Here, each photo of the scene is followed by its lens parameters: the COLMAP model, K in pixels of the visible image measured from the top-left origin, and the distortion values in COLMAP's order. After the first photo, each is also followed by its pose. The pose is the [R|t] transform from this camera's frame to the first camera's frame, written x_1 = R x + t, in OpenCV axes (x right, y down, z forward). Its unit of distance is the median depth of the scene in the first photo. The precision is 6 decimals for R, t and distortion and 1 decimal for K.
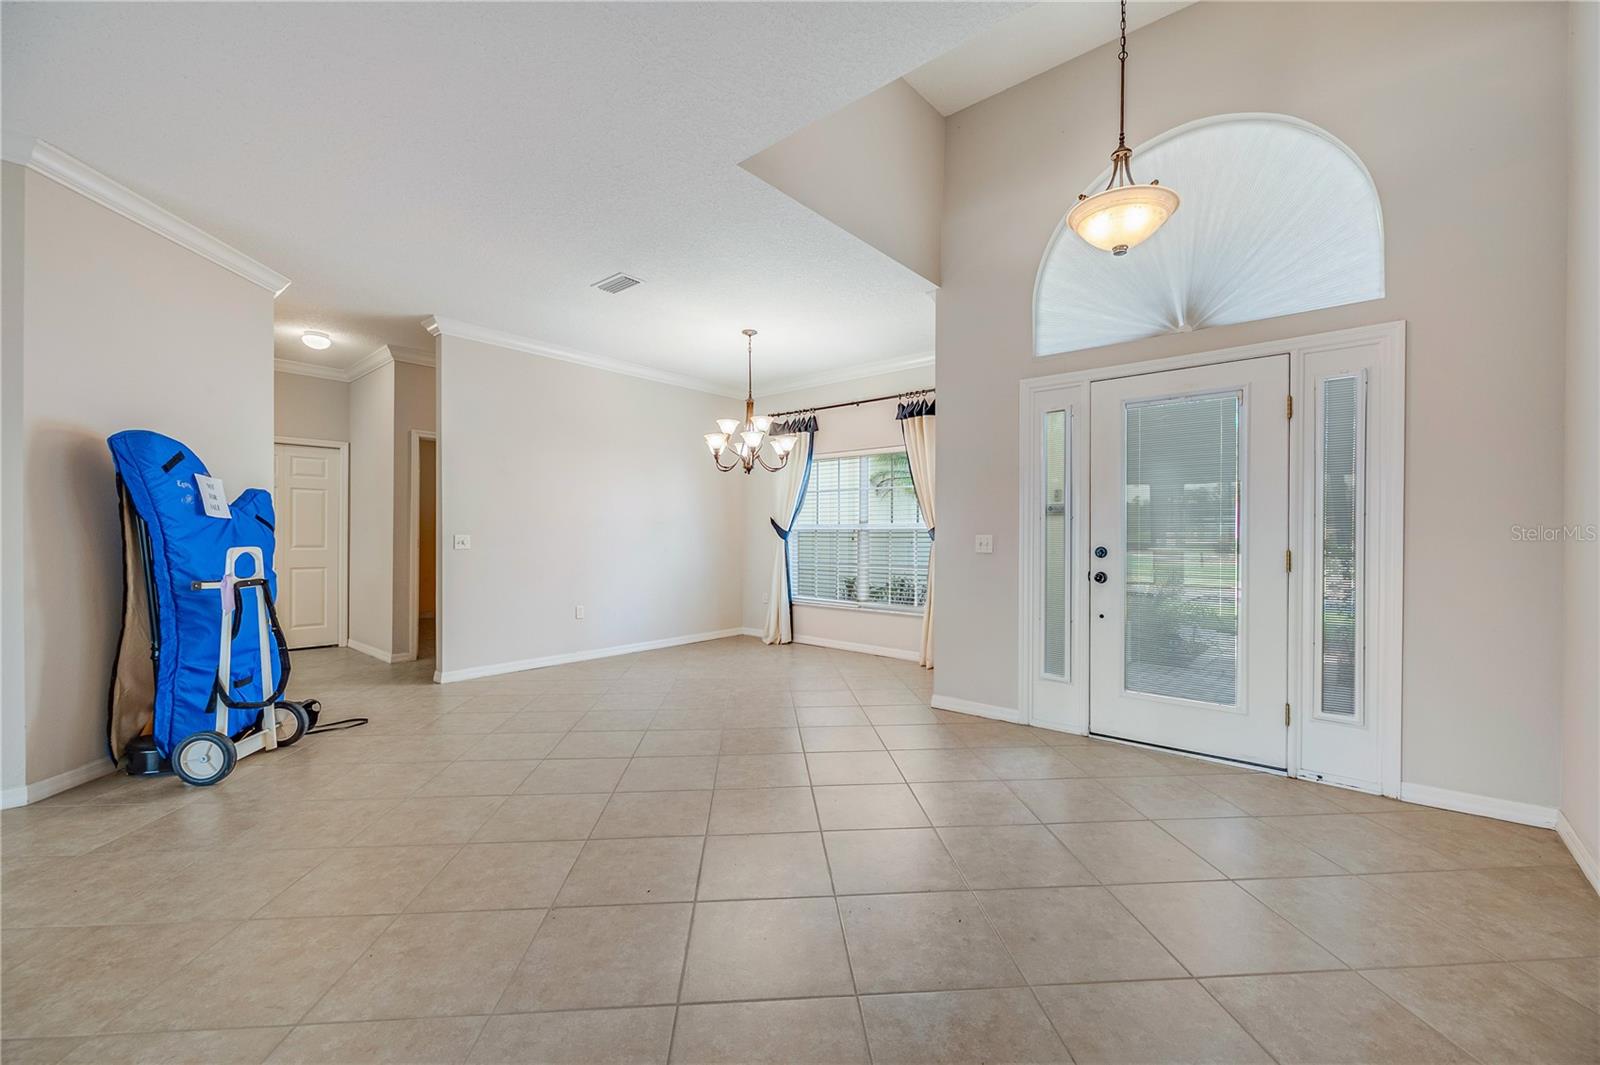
lens RADIAL K [[634.5, 0, 802.4], [0, 634.5, 537.6], [0, 0, 1]] dist [-0.000317, -0.000081]
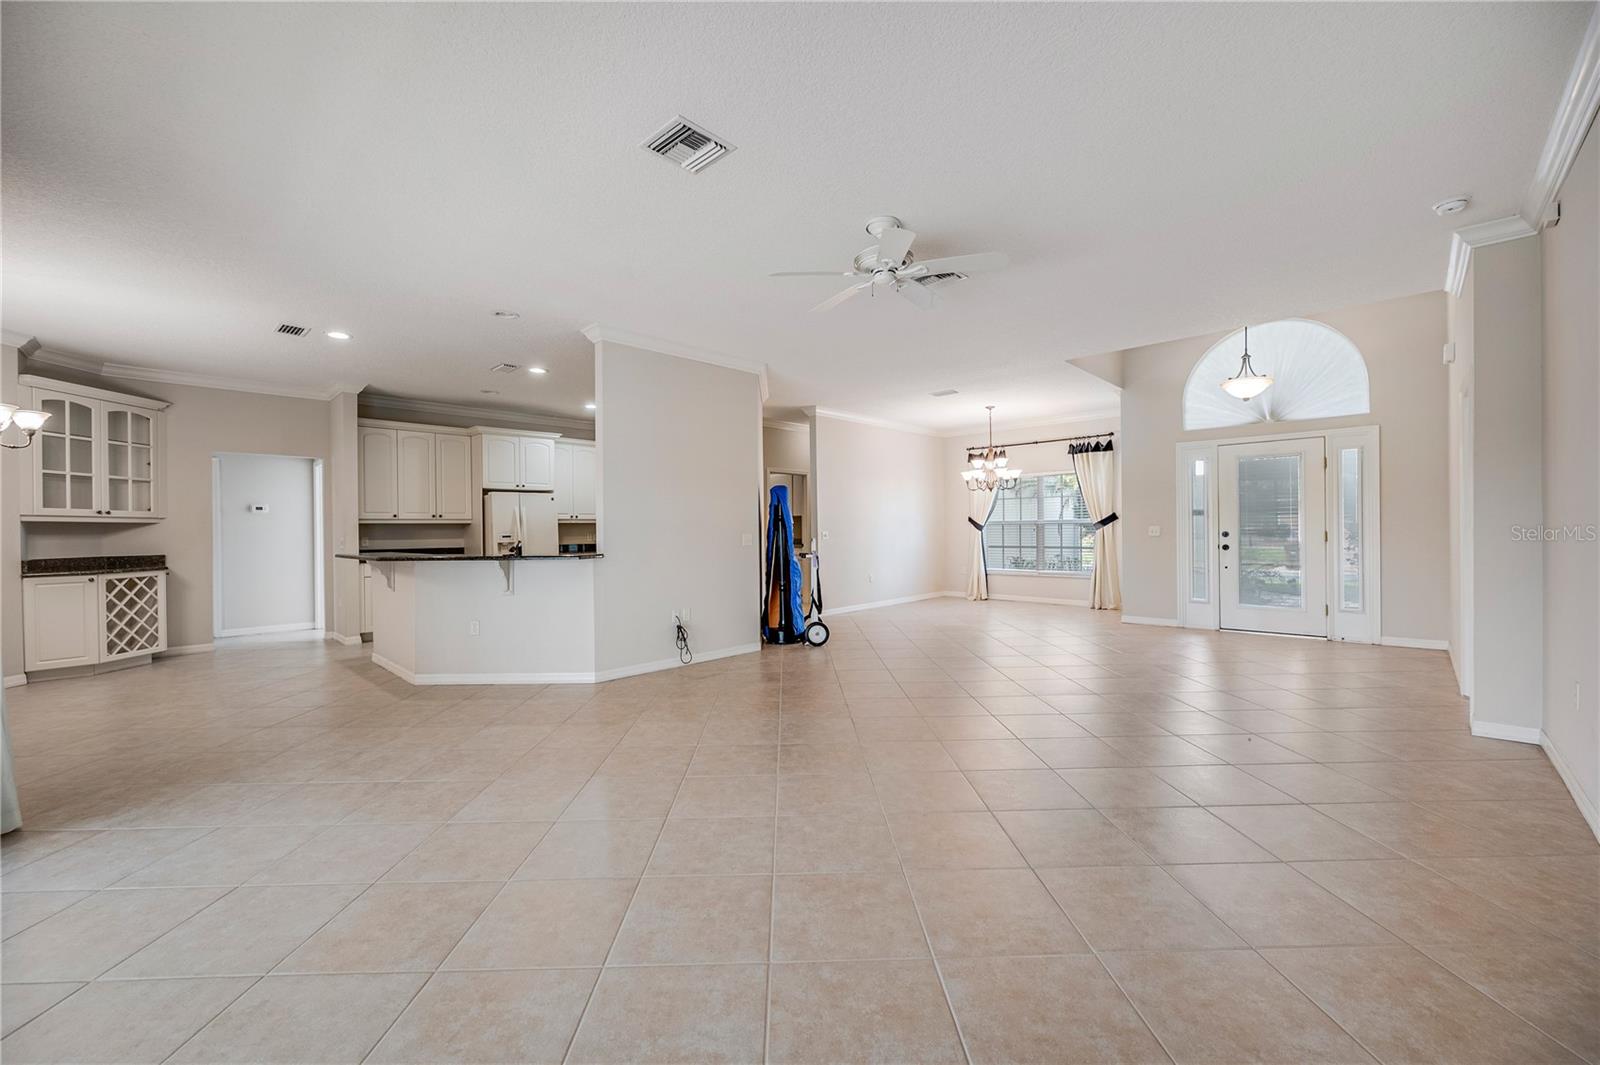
lens RADIAL K [[627.7, 0, 800.0], [0, 627.7, 532.5], [0, 0, 1]] dist [0.000768, 0.000109]
pose [[0.998189, -0.016598, -0.057814, -0.706639], [0.016616, 0.999862, -0.000155, -0.003169], [0.057808, -0.000806, 0.998327, -0.977411]]
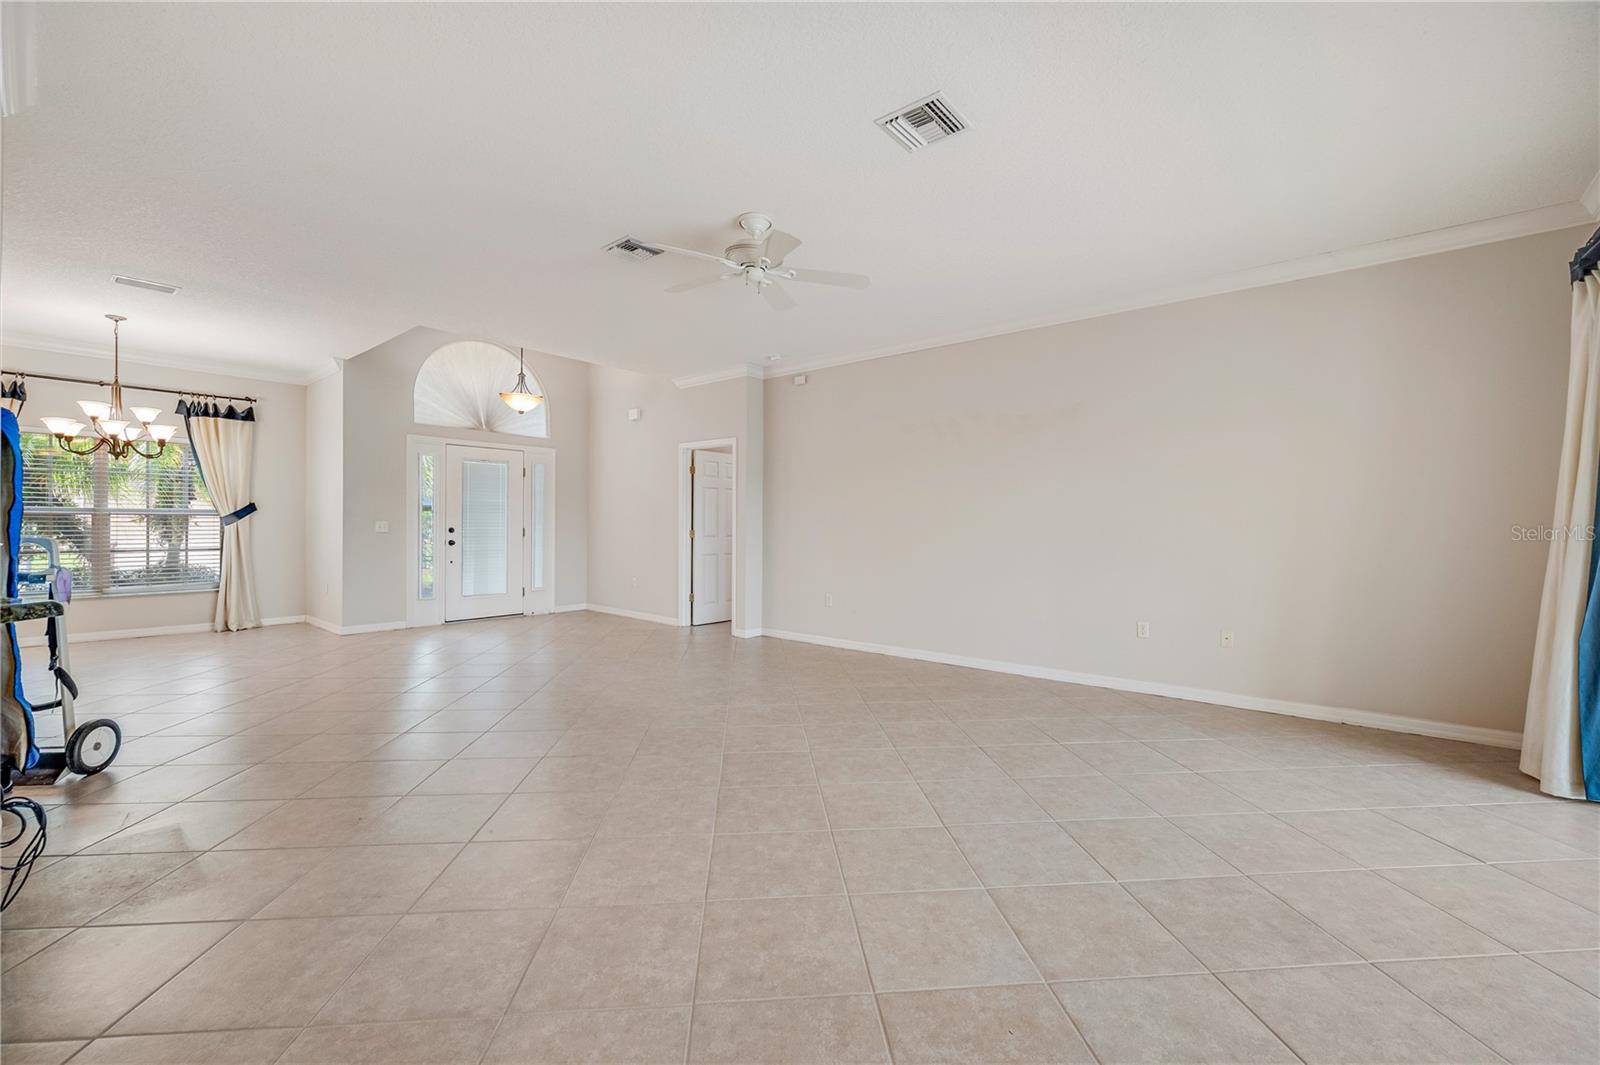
lens RADIAL K [[666.0, 0, 800.0], [0, 666.0, 532.5], [0, 0, 1]] dist [-0.000911, -0.000074]
pose [[0.002085, -0.017894, 0.999838, -1.627188], [-0.002473, 0.999837, 0.017899, -0.010347], [-0.999995, -0.002510, 0.002041, -0.110711]]
